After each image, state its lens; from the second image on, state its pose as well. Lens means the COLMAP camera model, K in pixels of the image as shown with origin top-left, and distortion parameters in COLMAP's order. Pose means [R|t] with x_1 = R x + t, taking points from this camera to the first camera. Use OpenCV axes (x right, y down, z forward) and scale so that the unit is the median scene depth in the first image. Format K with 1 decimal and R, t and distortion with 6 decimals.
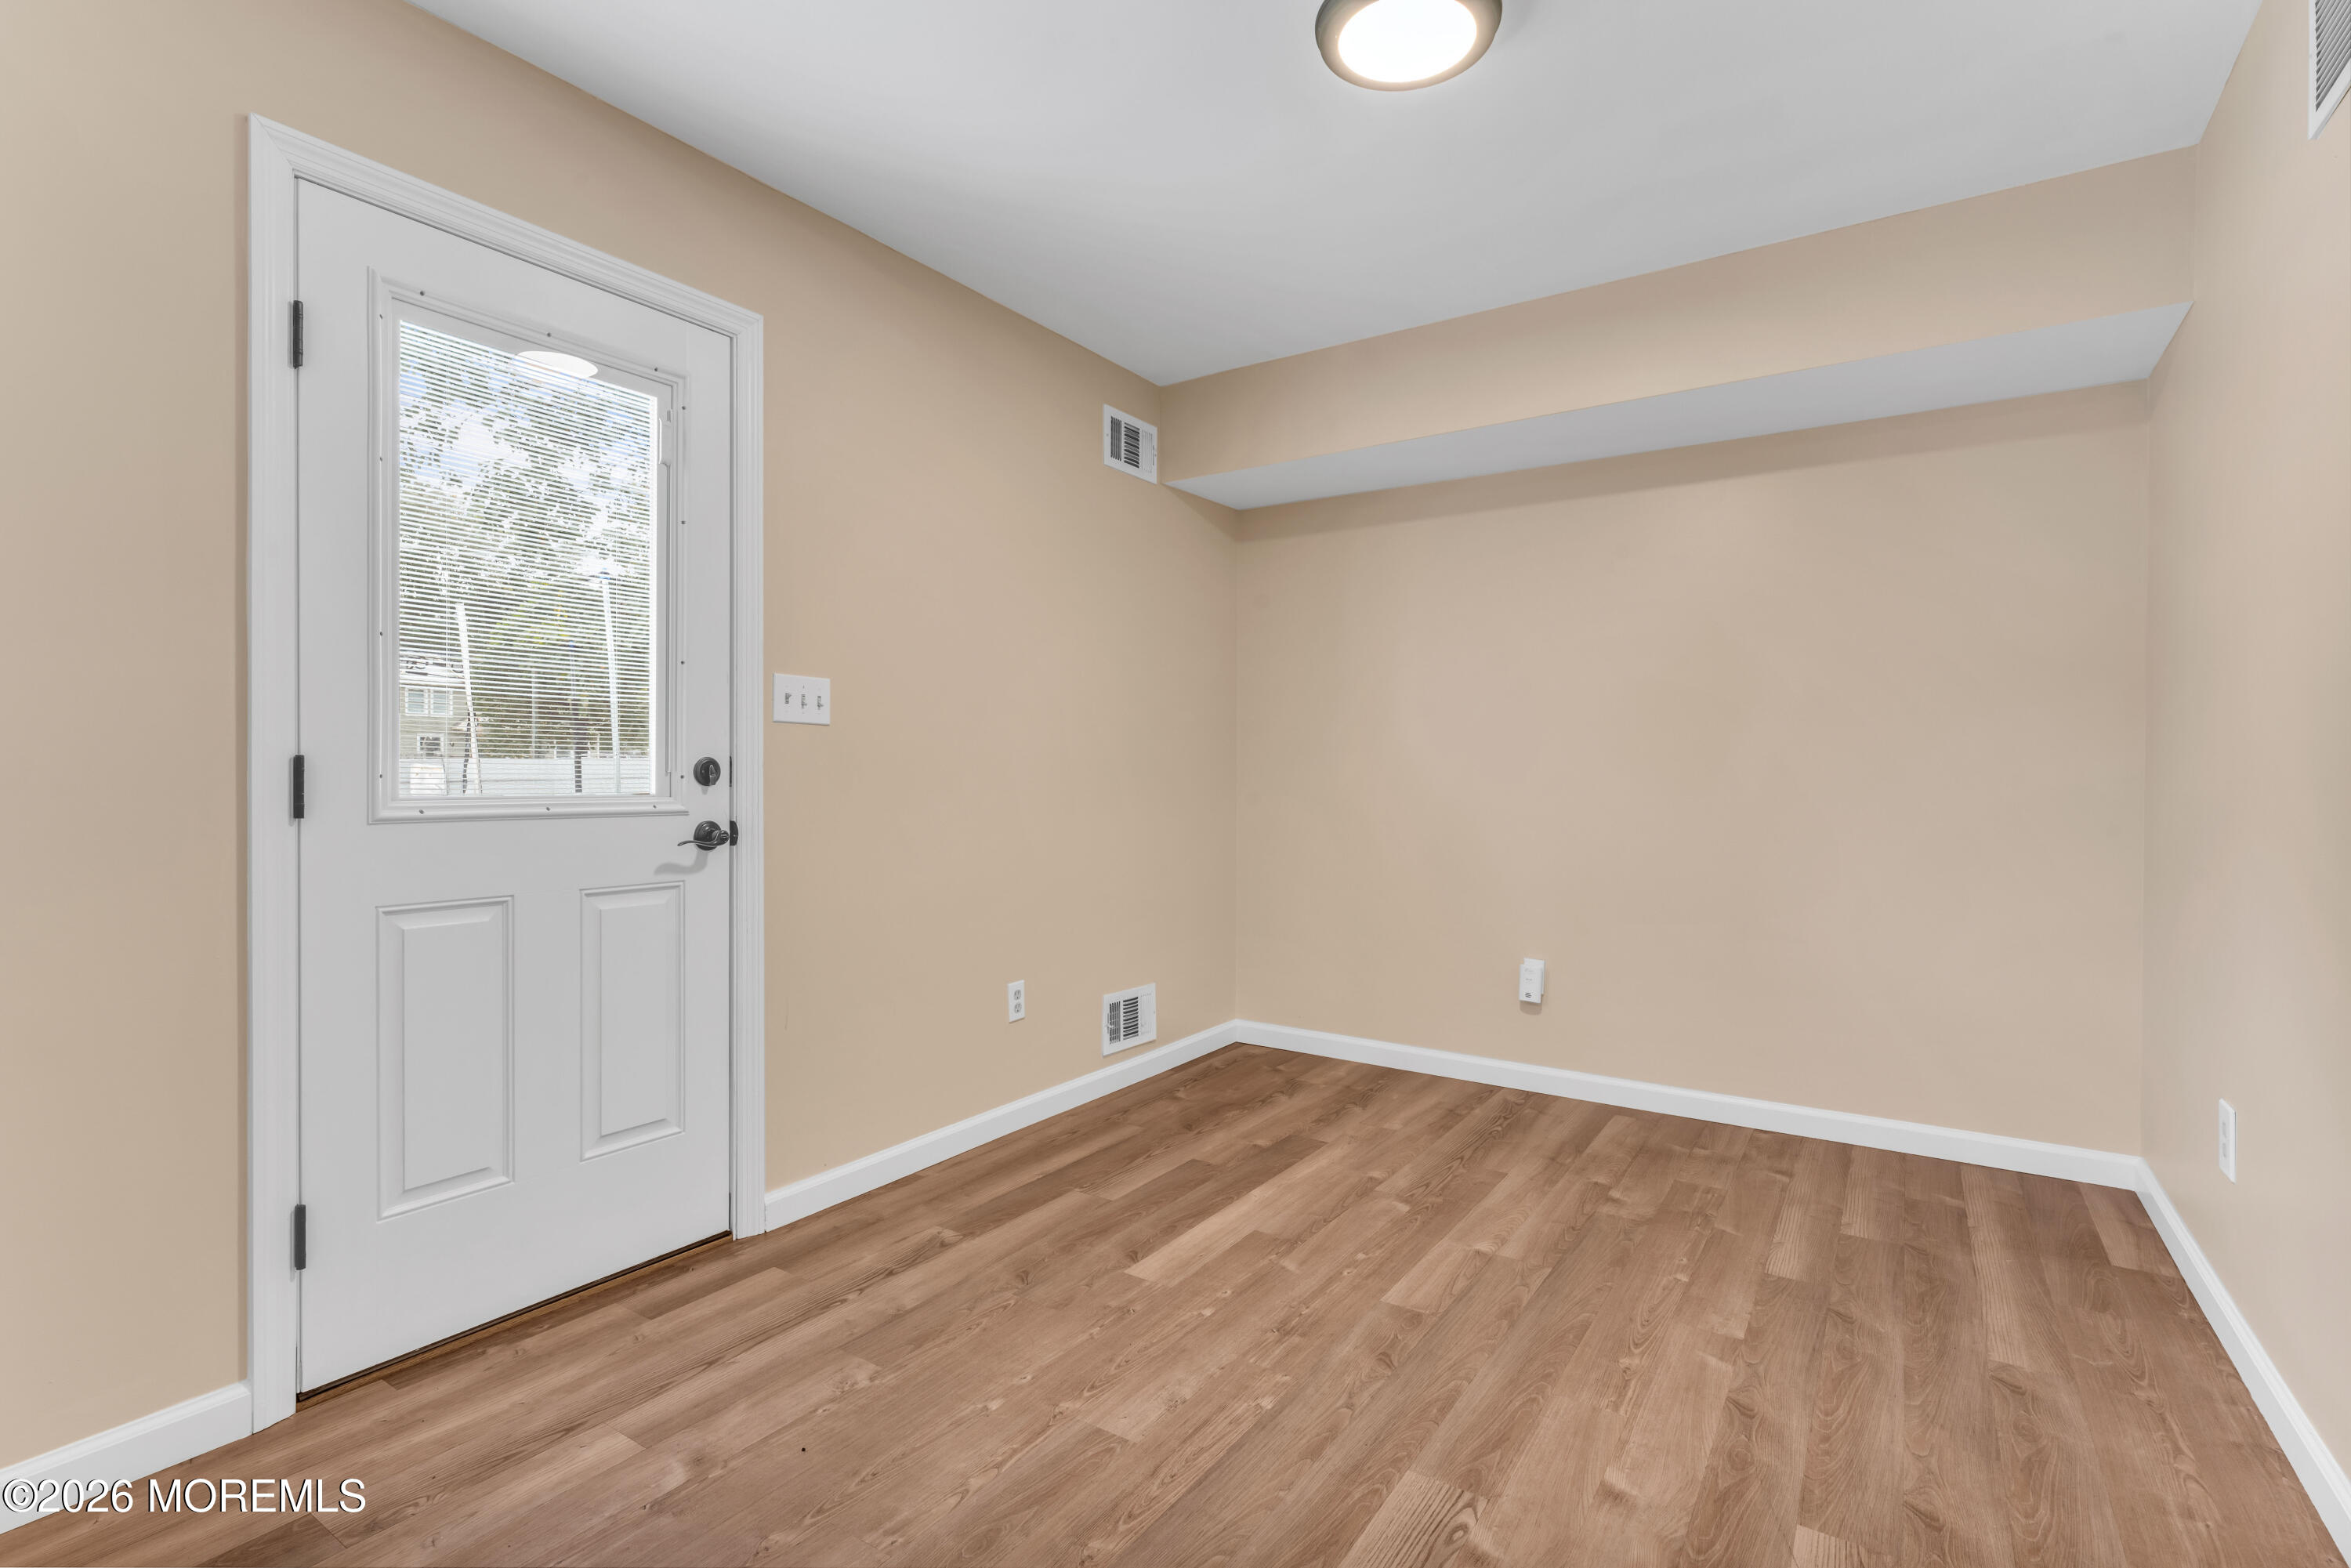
lens RADIAL K [[1105.9, 0, 1175.5], [0, 1105.9, 784.0], [0, 0, 1]] dist [-0.000229, -0.000401]
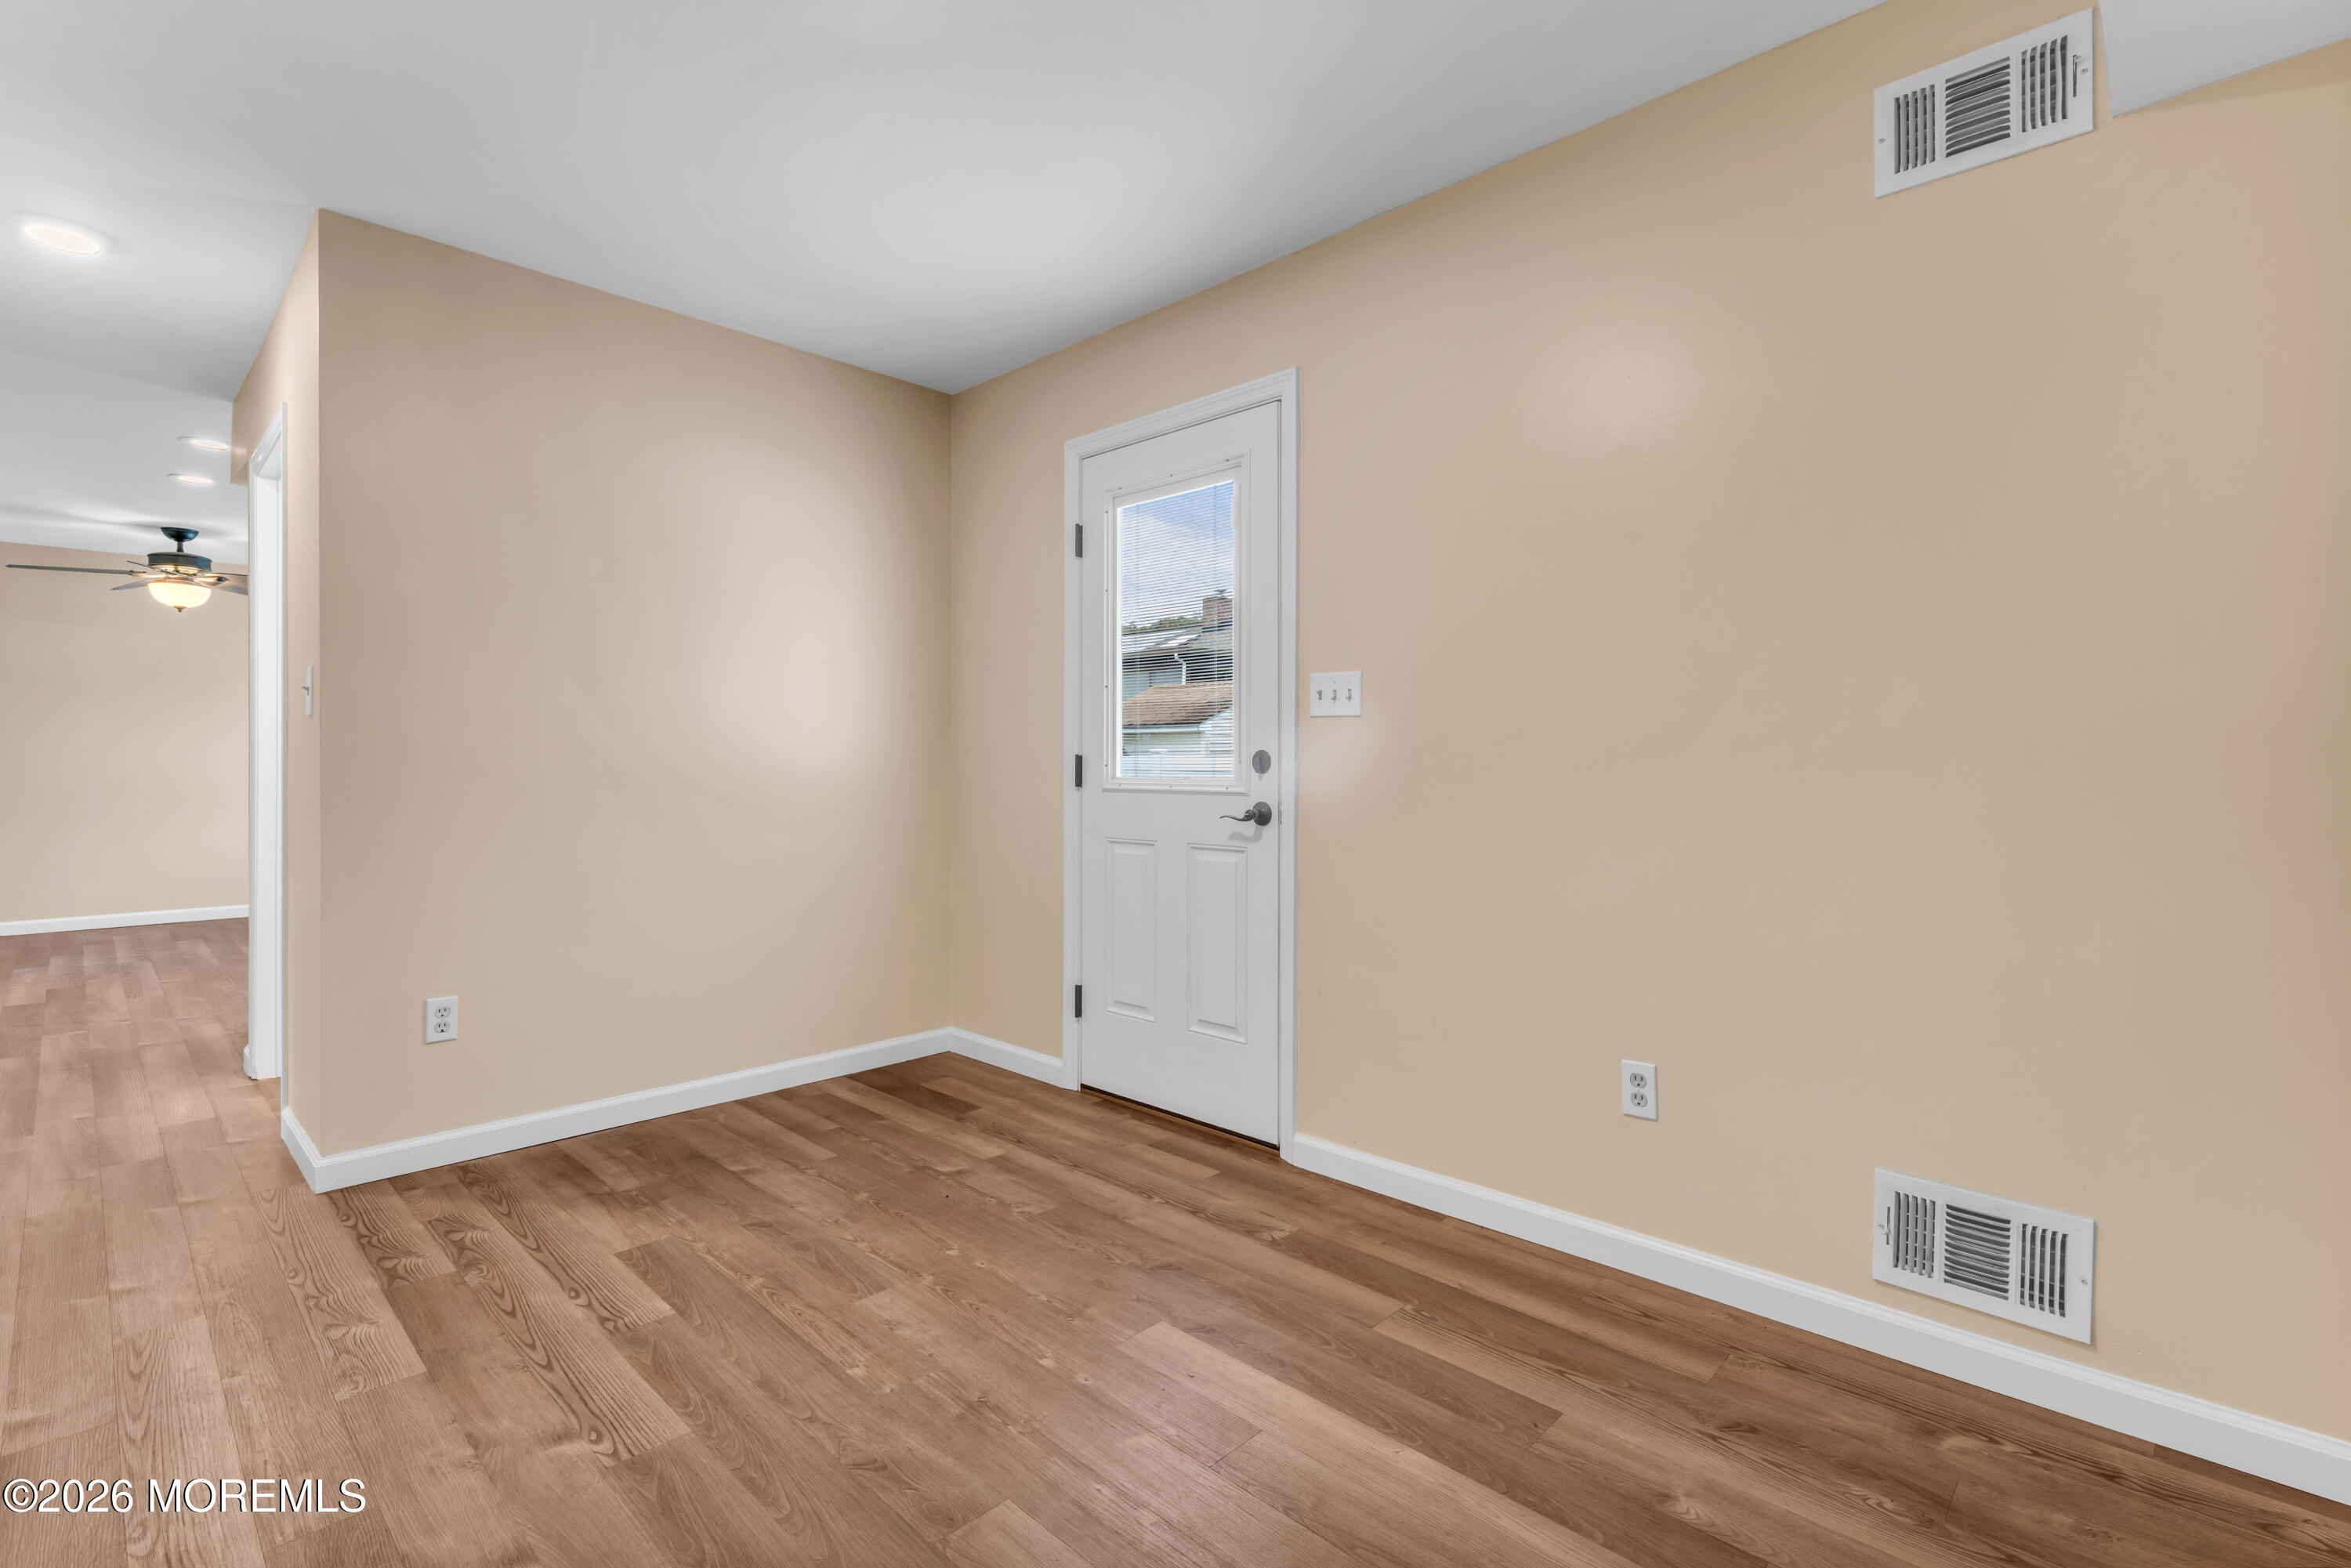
lens RADIAL K [[1071.5, 0, 1173.3], [0, 1071.5, 767.8], [0, 0, 1]] dist [-0.001009, -0.000260]
pose [[-0.184111, -0.001985, -0.982903, 0.748206], [-0.011774, 0.999931, 0.000186, -0.003405], [0.982835, 0.011607, -0.184122, 1.089214]]
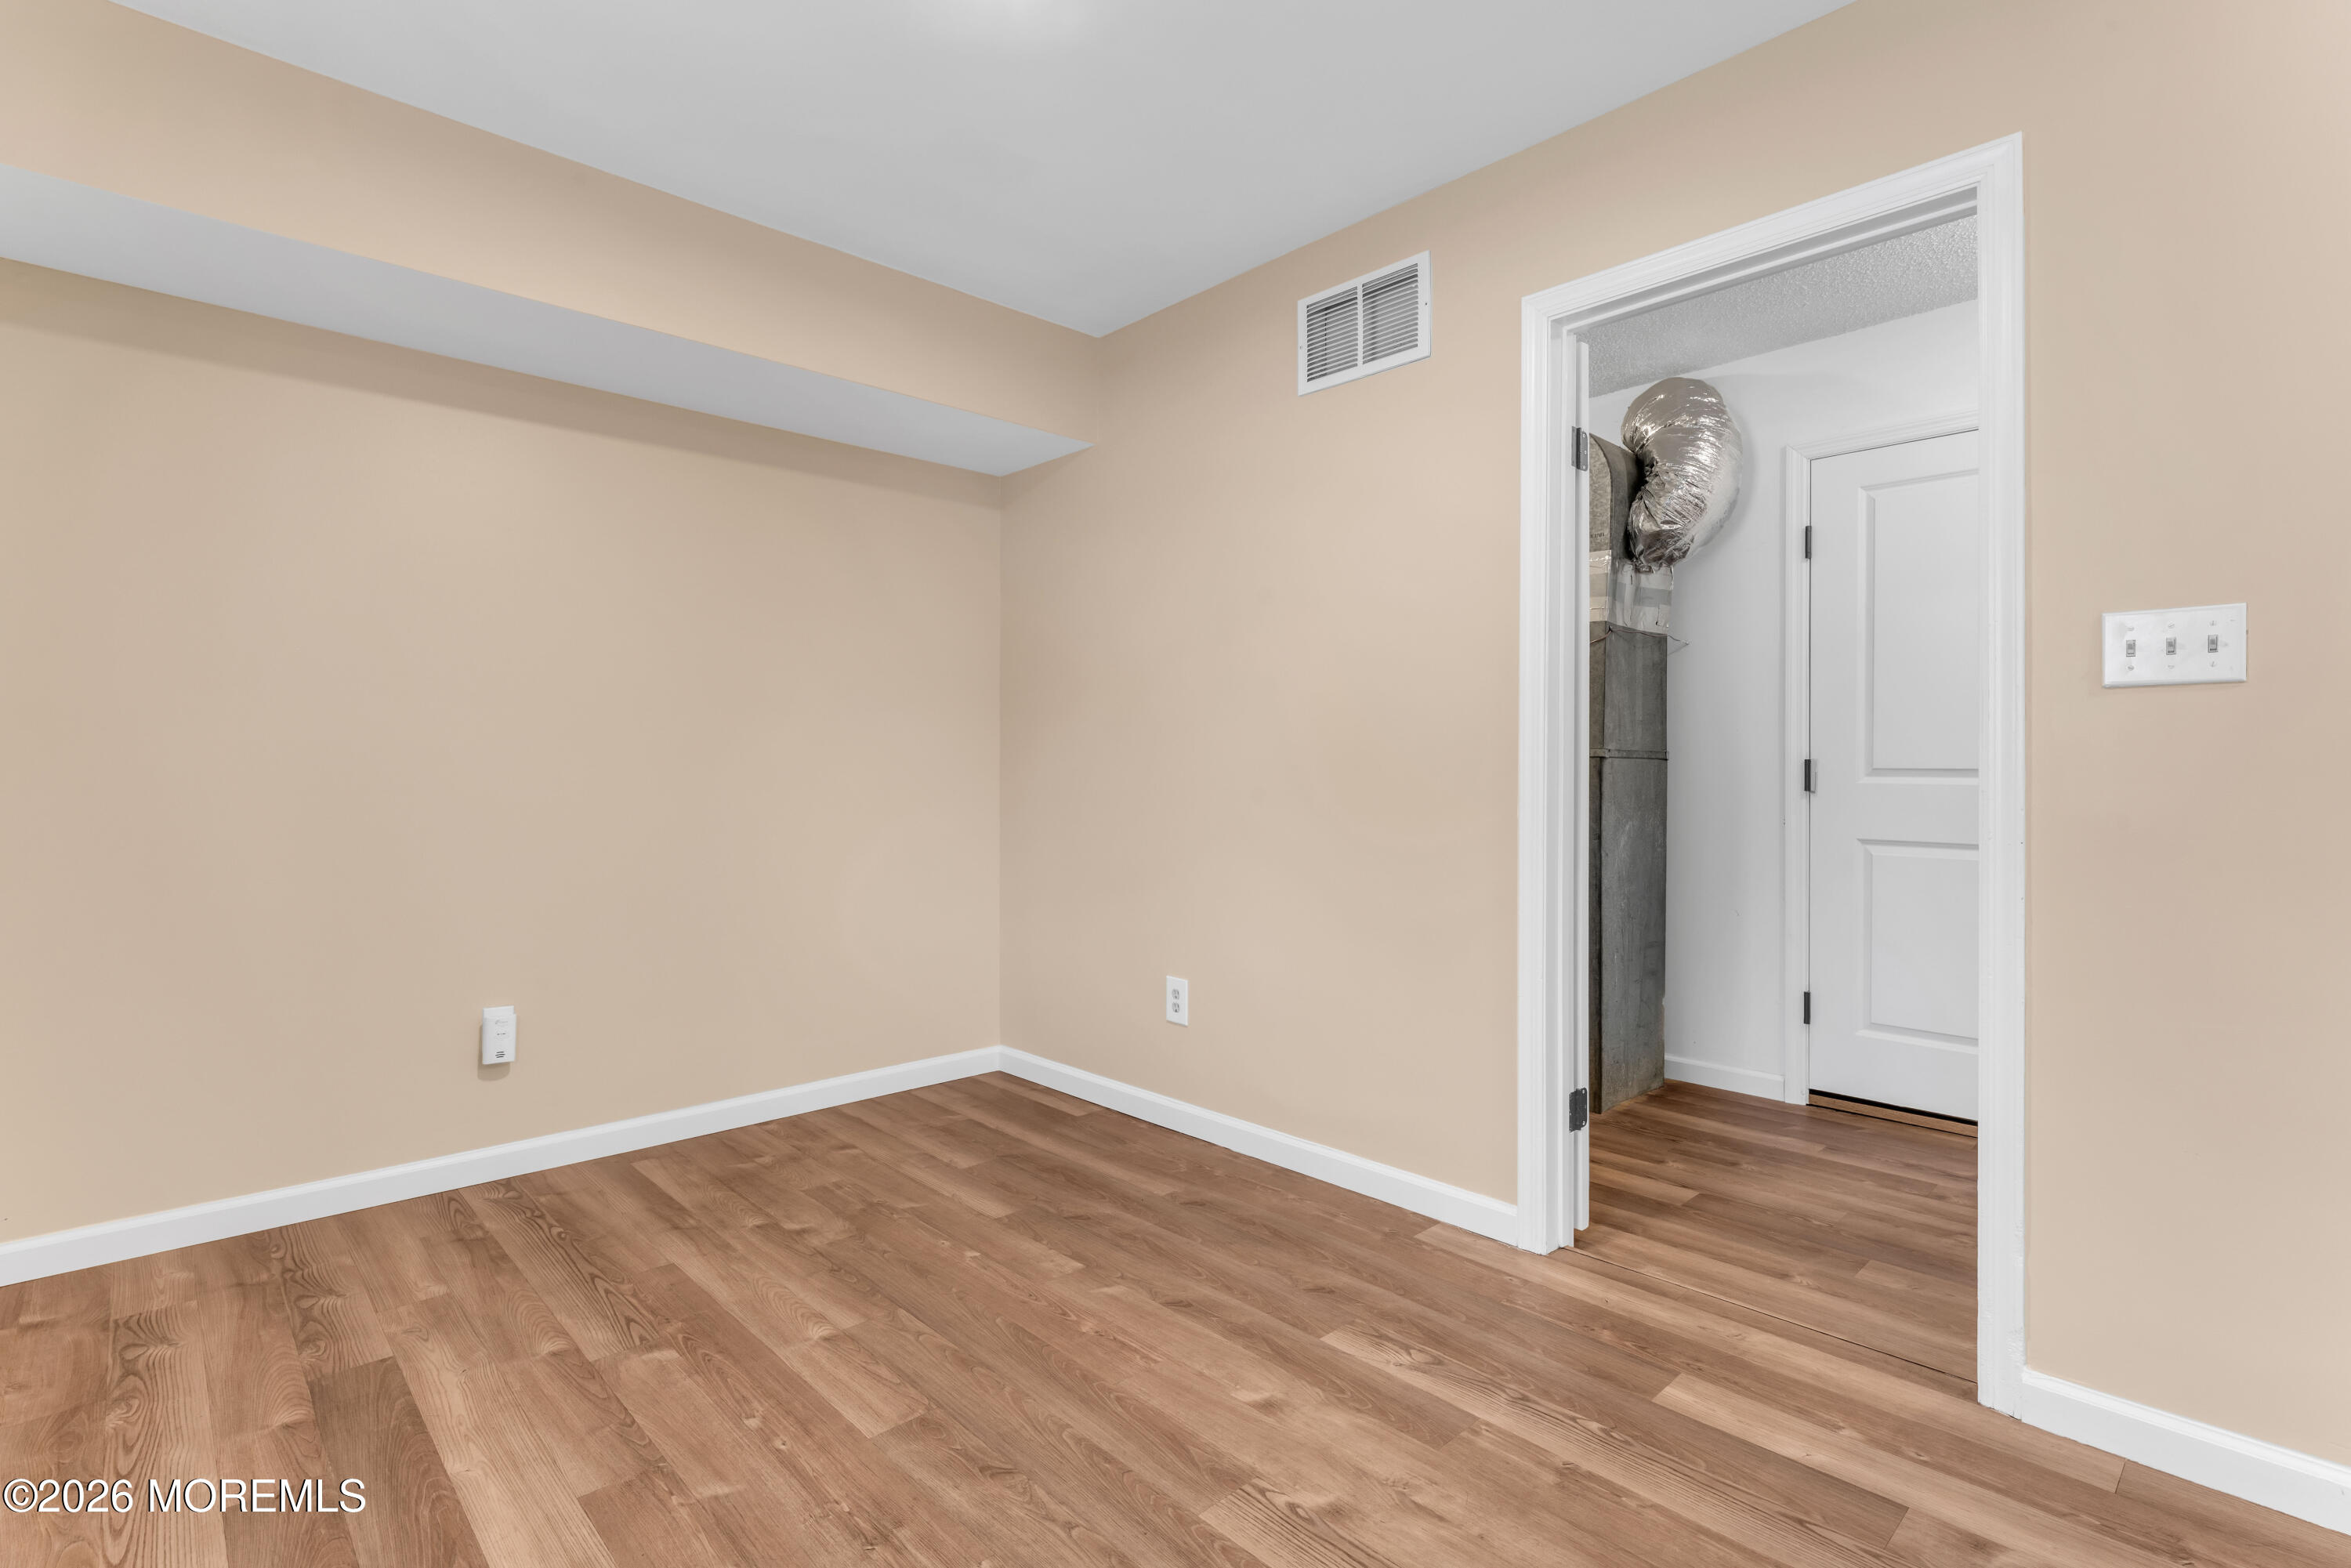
lens RADIAL K [[1105.9, 0, 1175.5], [0, 1105.9, 784.0], [0, 0, 1]] dist [-0.000229, -0.000401]
pose [[0.227764, -0.017863, 0.973552, -0.461760], [0.009948, 0.999822, 0.016018, -0.005861], [-0.973666, 0.006036, 0.227901, 0.539973]]
